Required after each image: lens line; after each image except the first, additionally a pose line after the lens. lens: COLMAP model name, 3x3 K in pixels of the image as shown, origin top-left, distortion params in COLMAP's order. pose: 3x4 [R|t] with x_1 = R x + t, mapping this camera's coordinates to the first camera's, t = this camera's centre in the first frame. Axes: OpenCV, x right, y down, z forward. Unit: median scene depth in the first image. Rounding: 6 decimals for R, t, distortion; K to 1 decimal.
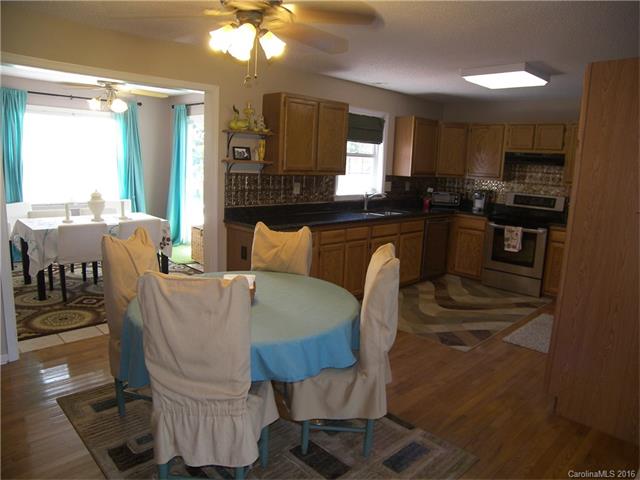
lens RADIAL K [[454.2, 0, 321.7], [0, 454.2, 237.4], [0, 0, 1]] dist [-0.050958, -0.001888]
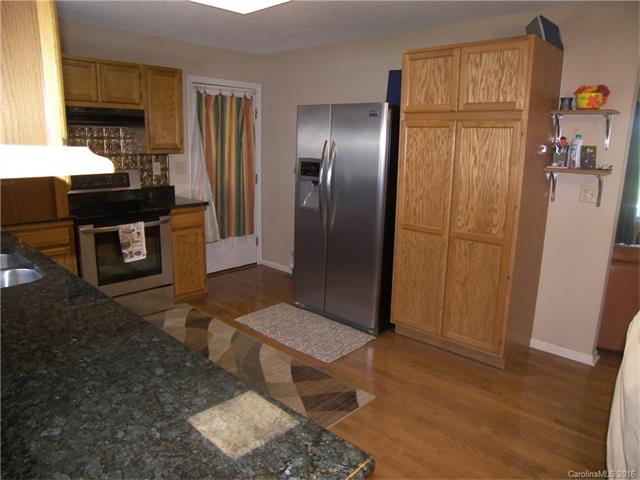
lens RADIAL K [[454.2, 0, 320.4], [0, 454.2, 239.4], [0, 0, 1]] dist [-0.050958, -0.001888]
pose [[-0.028471, -0.252673, 0.967133, -0.215109], [0.148305, 0.955749, 0.254065, -0.126484], [-0.988532, 0.150664, 0.010262, 0.727696]]
